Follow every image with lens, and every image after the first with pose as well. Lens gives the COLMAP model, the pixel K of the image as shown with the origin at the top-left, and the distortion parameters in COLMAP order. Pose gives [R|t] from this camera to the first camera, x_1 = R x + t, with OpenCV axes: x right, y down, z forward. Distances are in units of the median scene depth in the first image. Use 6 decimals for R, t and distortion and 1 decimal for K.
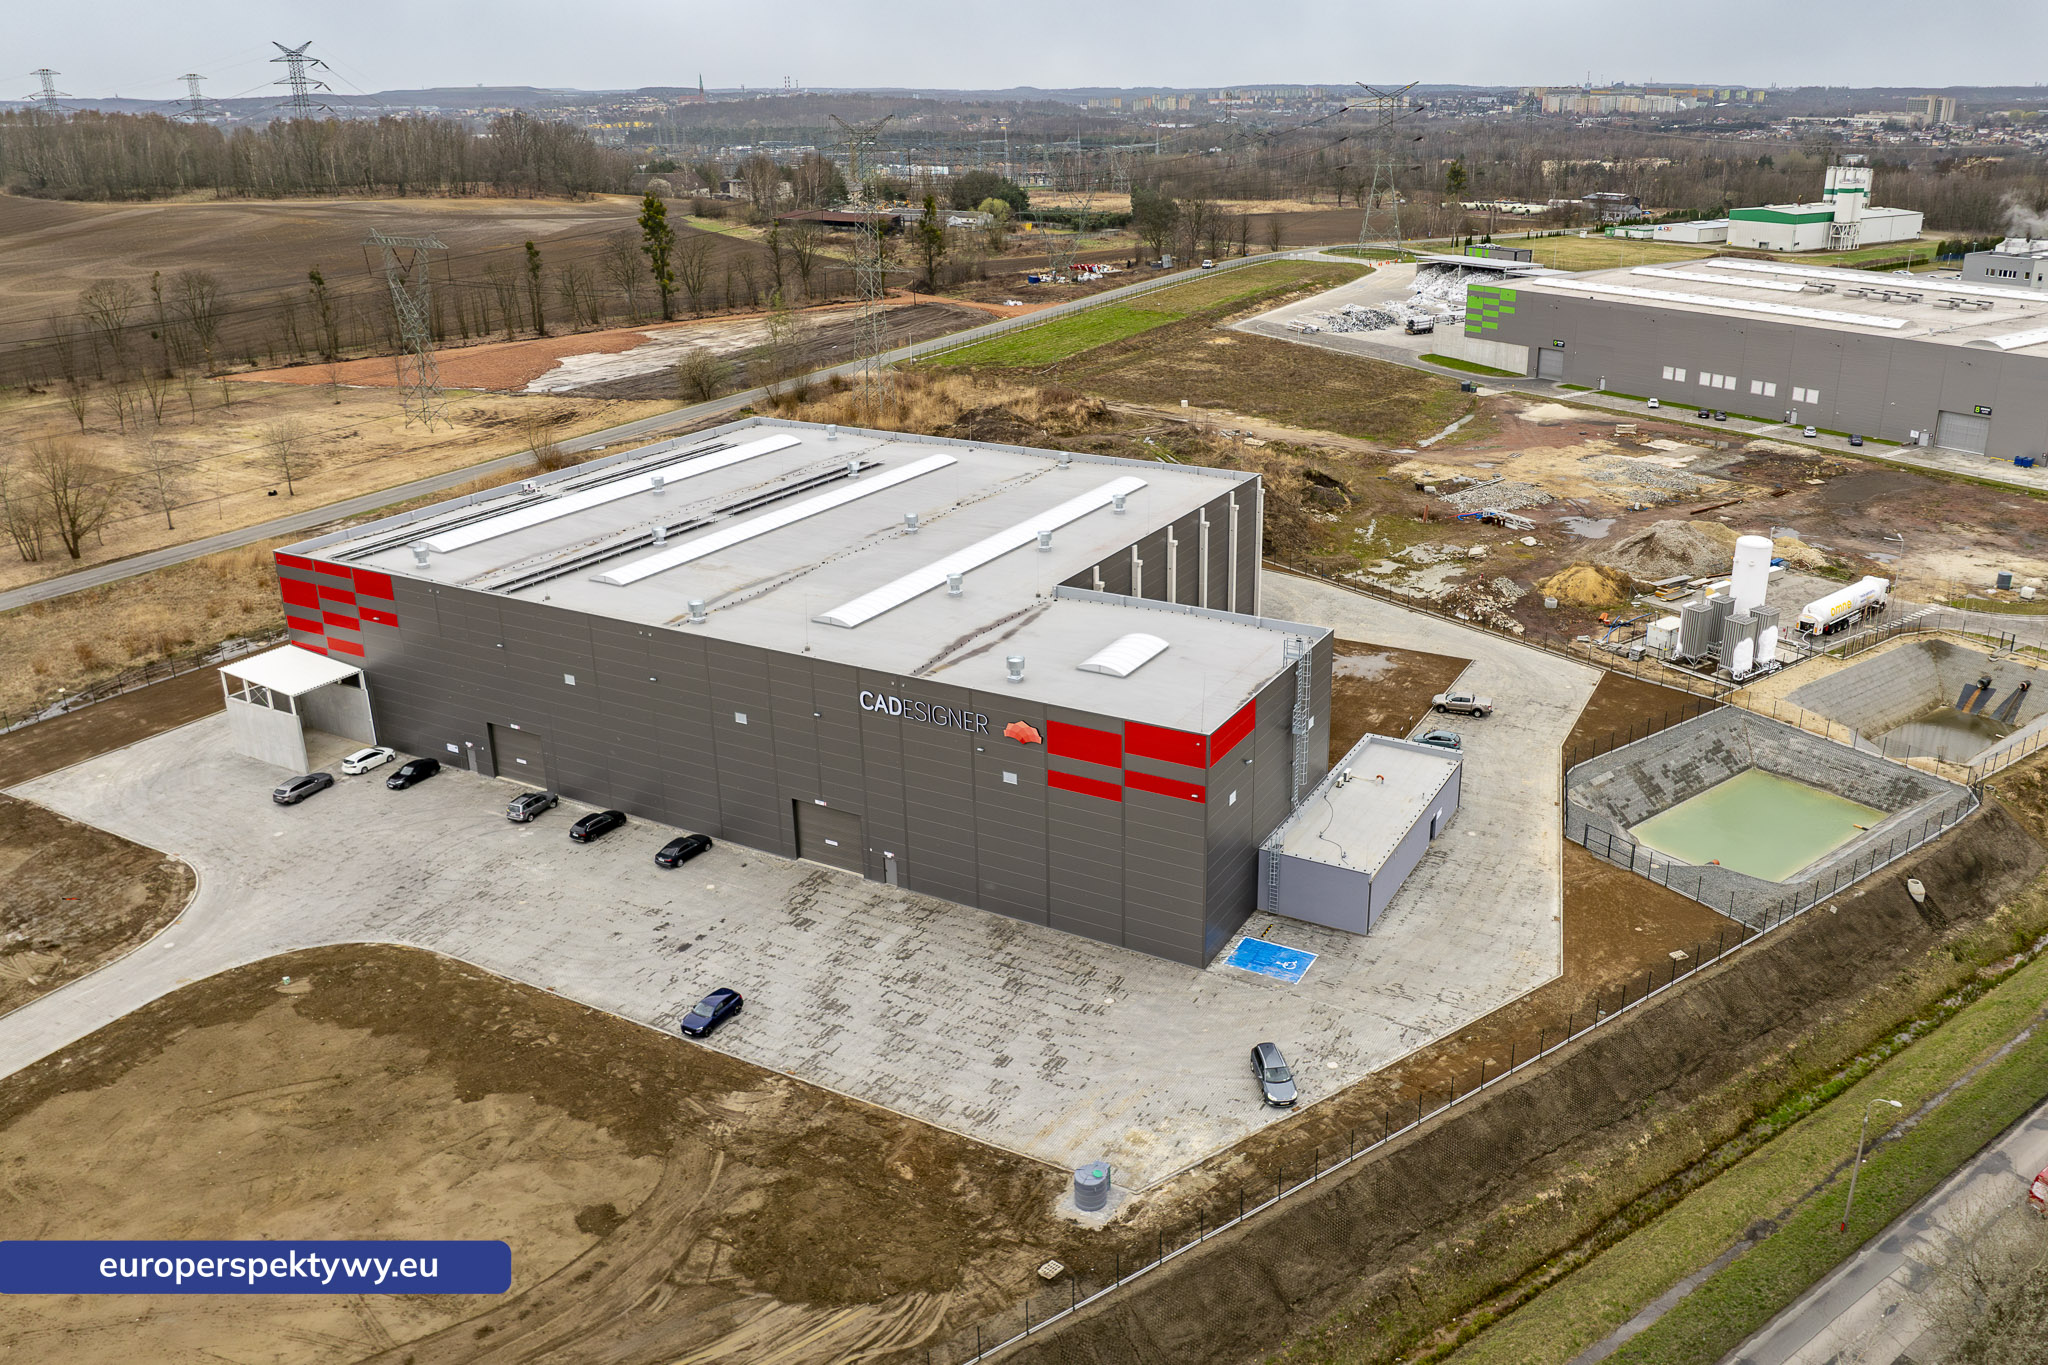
lens RADIAL K [[1547.0, 0, 1098.4], [0, 1547.0, 651.5], [0, 0, 1]] dist [-0.018879, -0.033768]
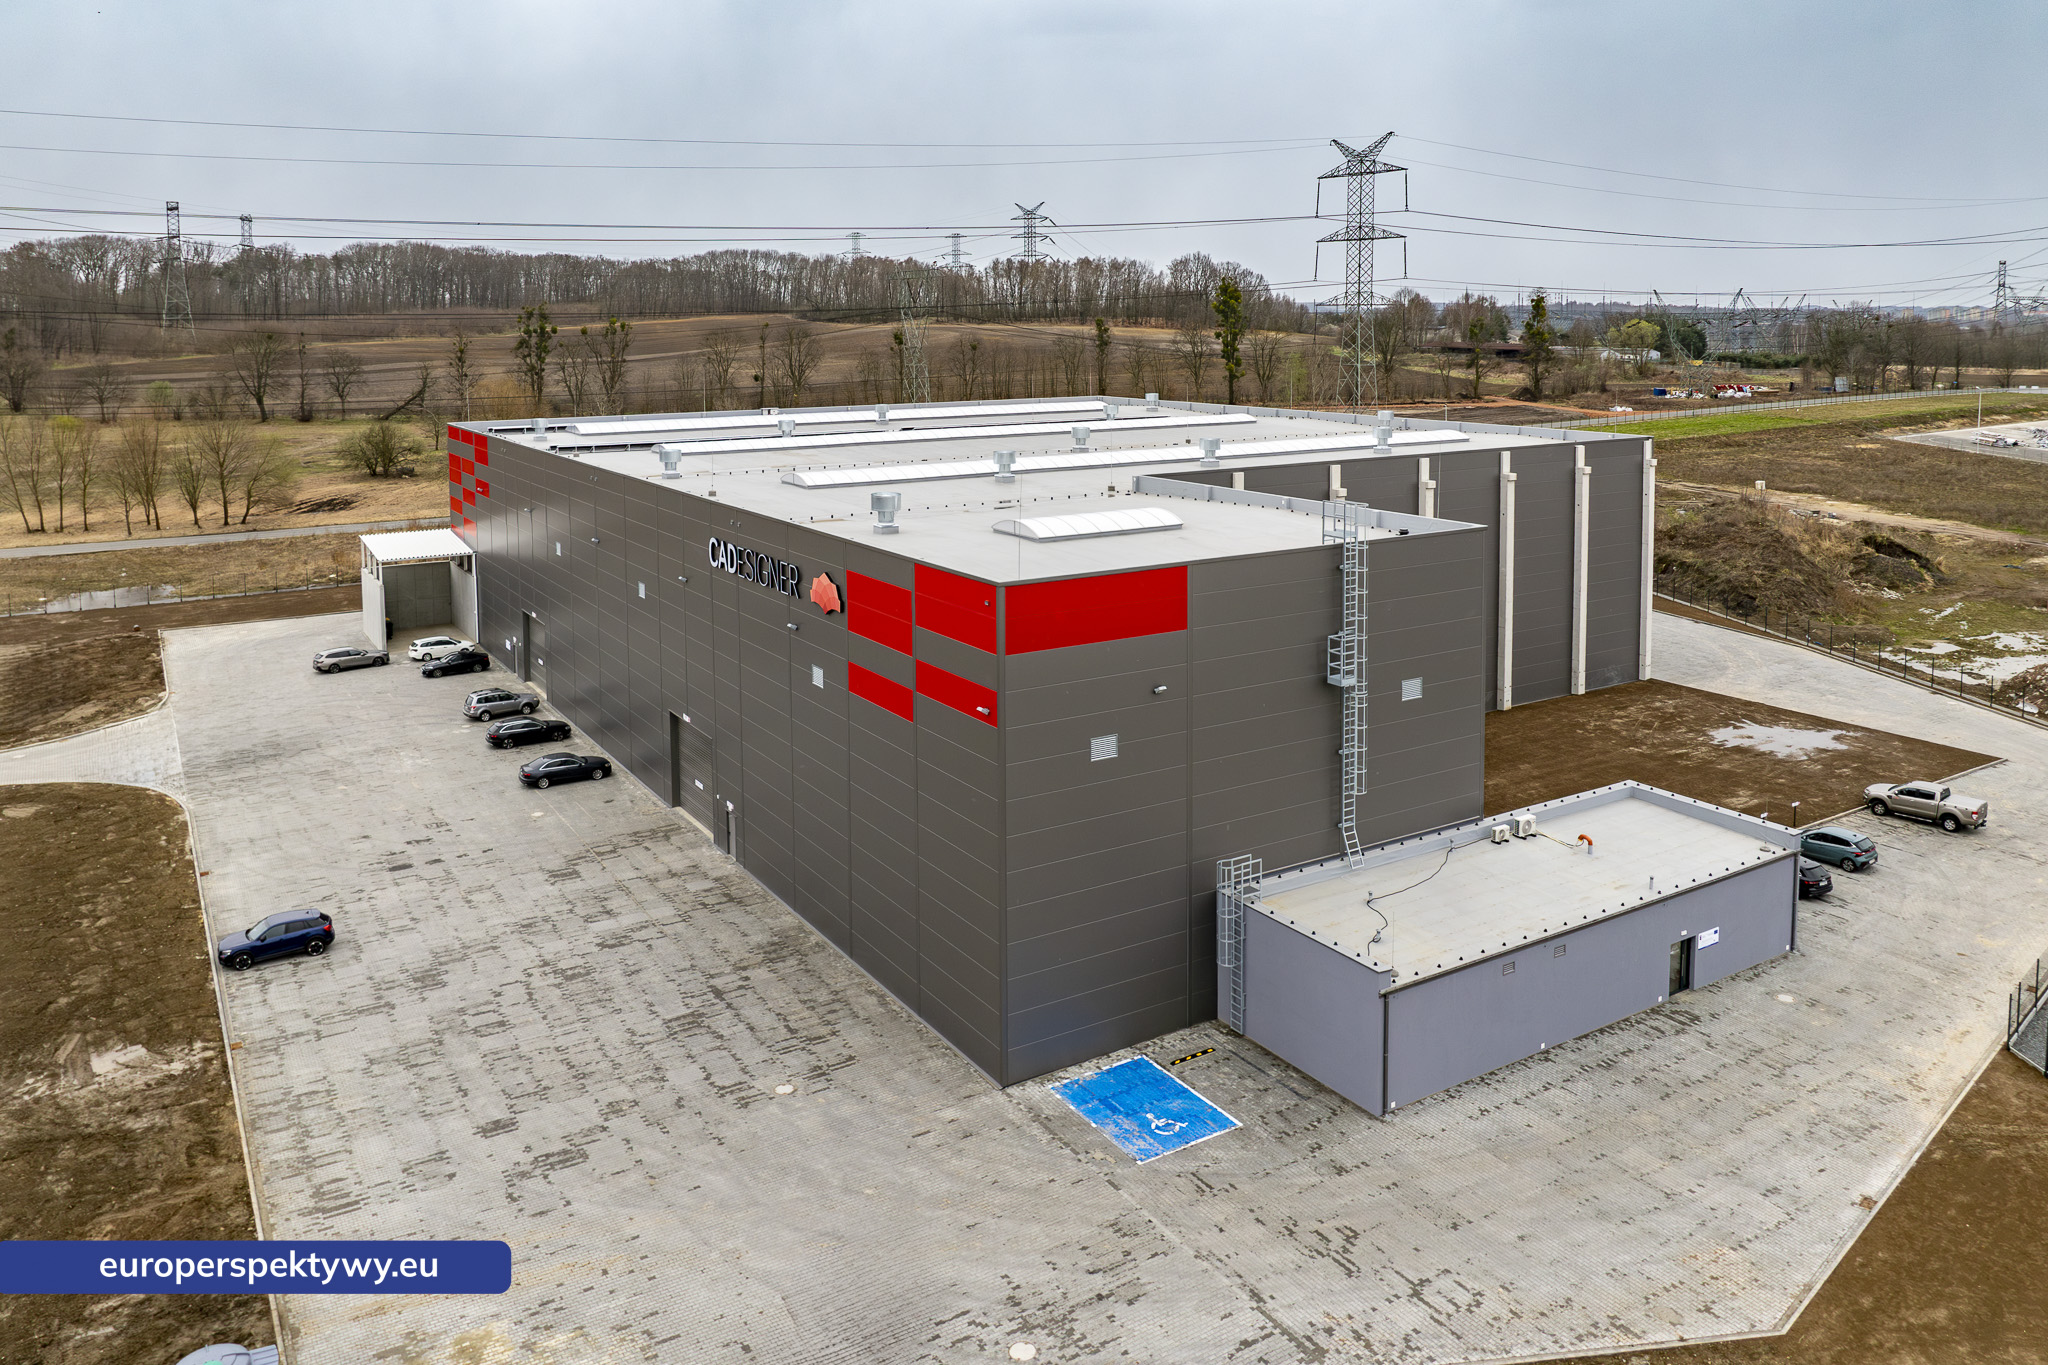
lens RADIAL K [[1502.8, 0, 1025.7], [0, 1502.8, 441.3], [0, 0, 1]] dist [-0.023862, -0.008673]
pose [[0.862395, 0.040960, -0.504576, 0.243867], [-0.170363, 0.962068, -0.213078, 0.083511], [0.476709, 0.269719, 0.836660, 0.425638]]
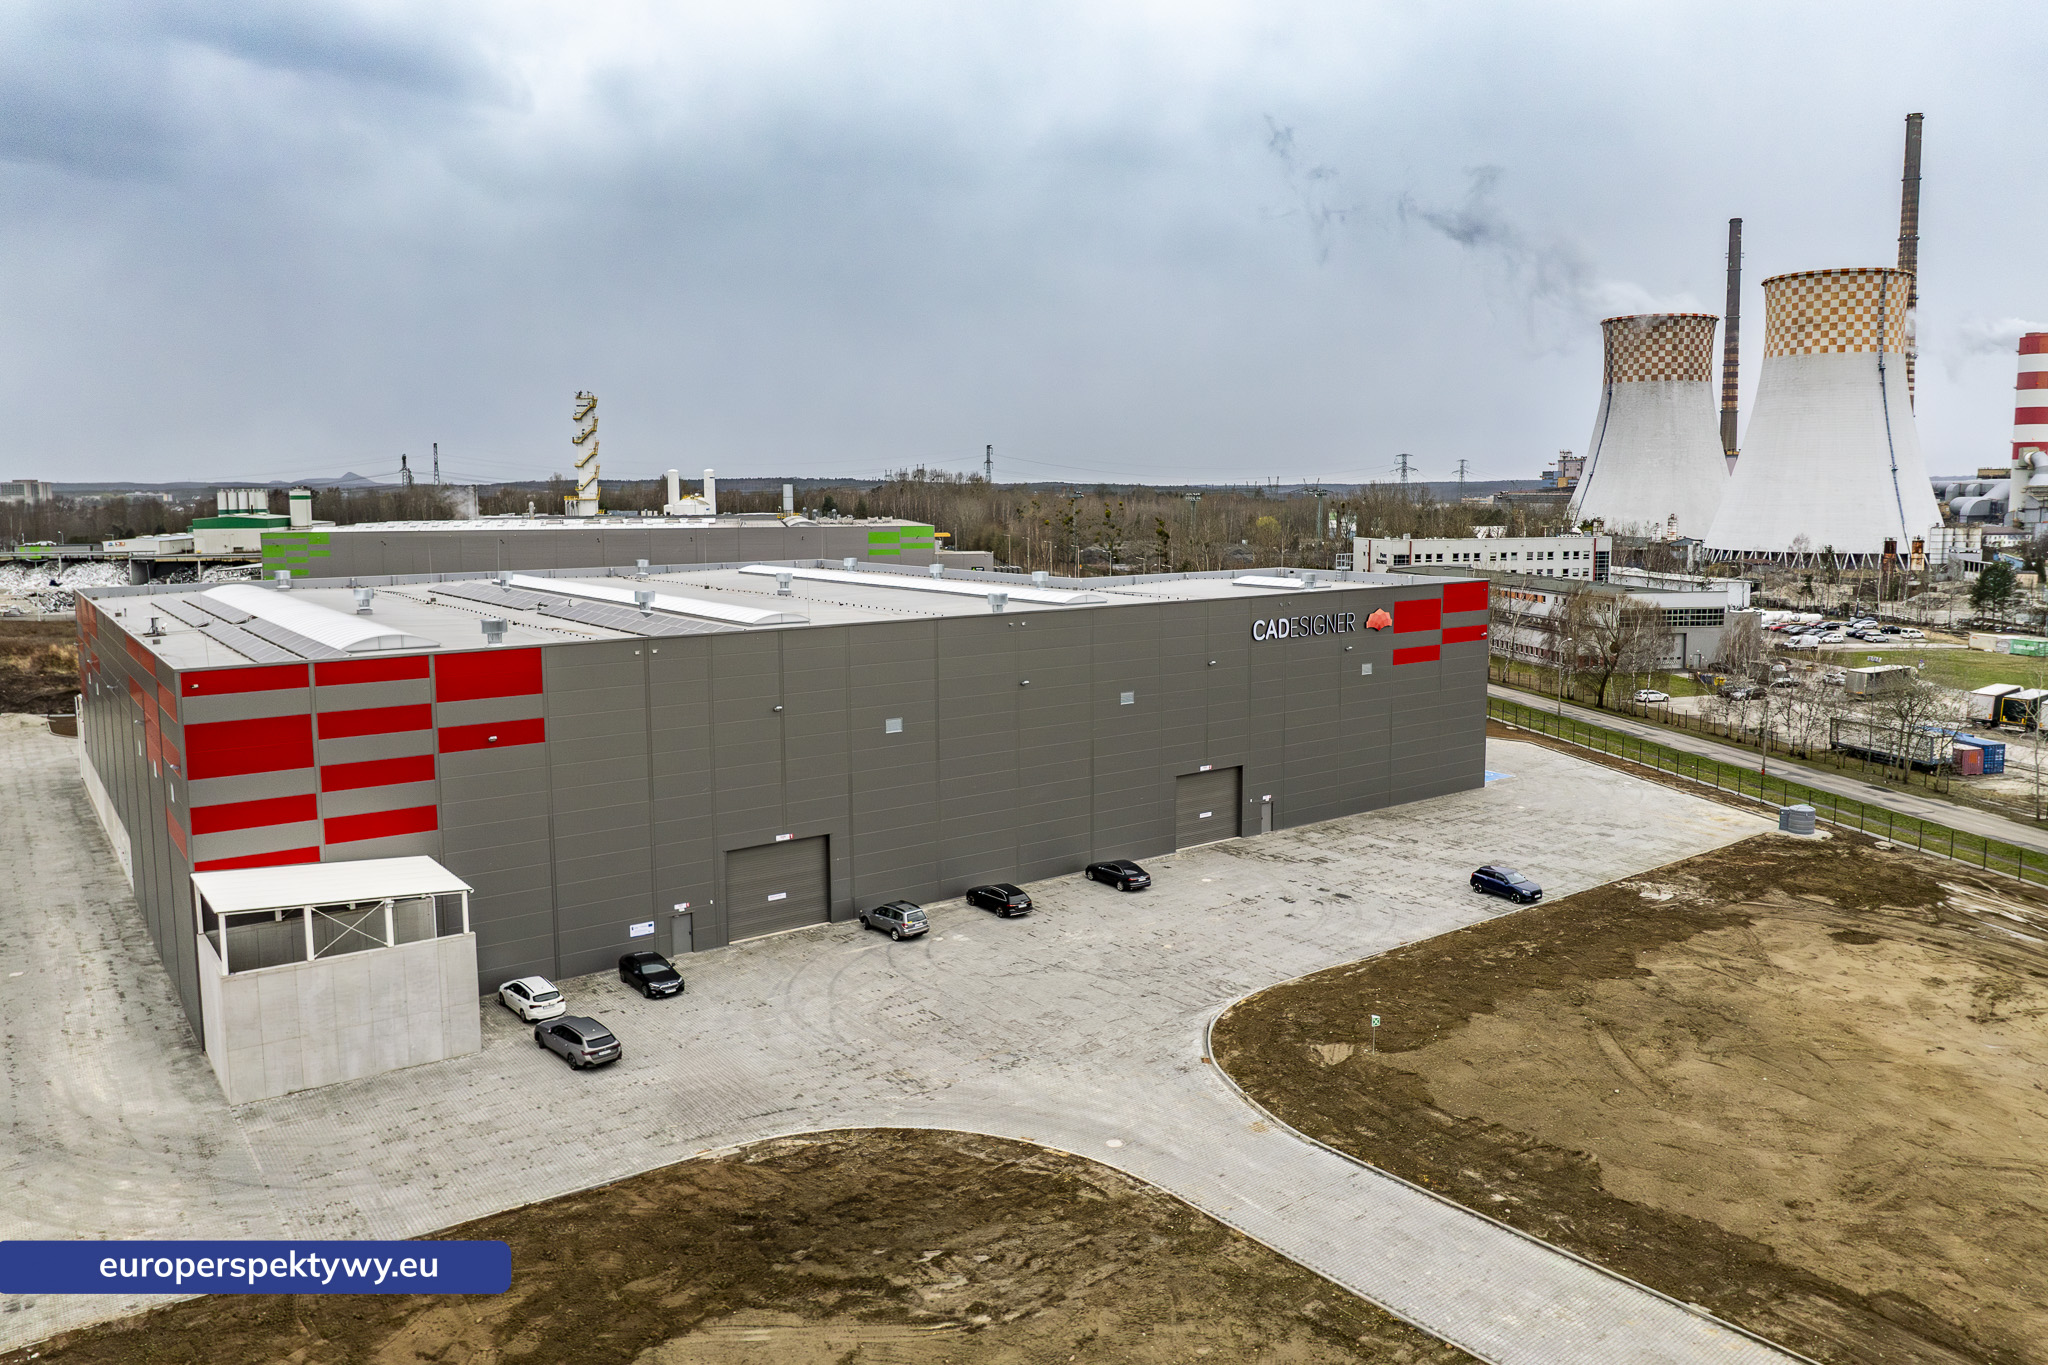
lens RADIAL K [[1450.1, 0, 1028.2], [0, 1450.1, 640.8], [0, 0, 1]] dist [-0.033866, -0.005748]
pose [[0.423918, -0.091085, 0.901109, -0.868940], [0.312164, 0.948660, -0.050963, 0.032575], [-0.850205, 0.302897, 0.430587, 0.611654]]
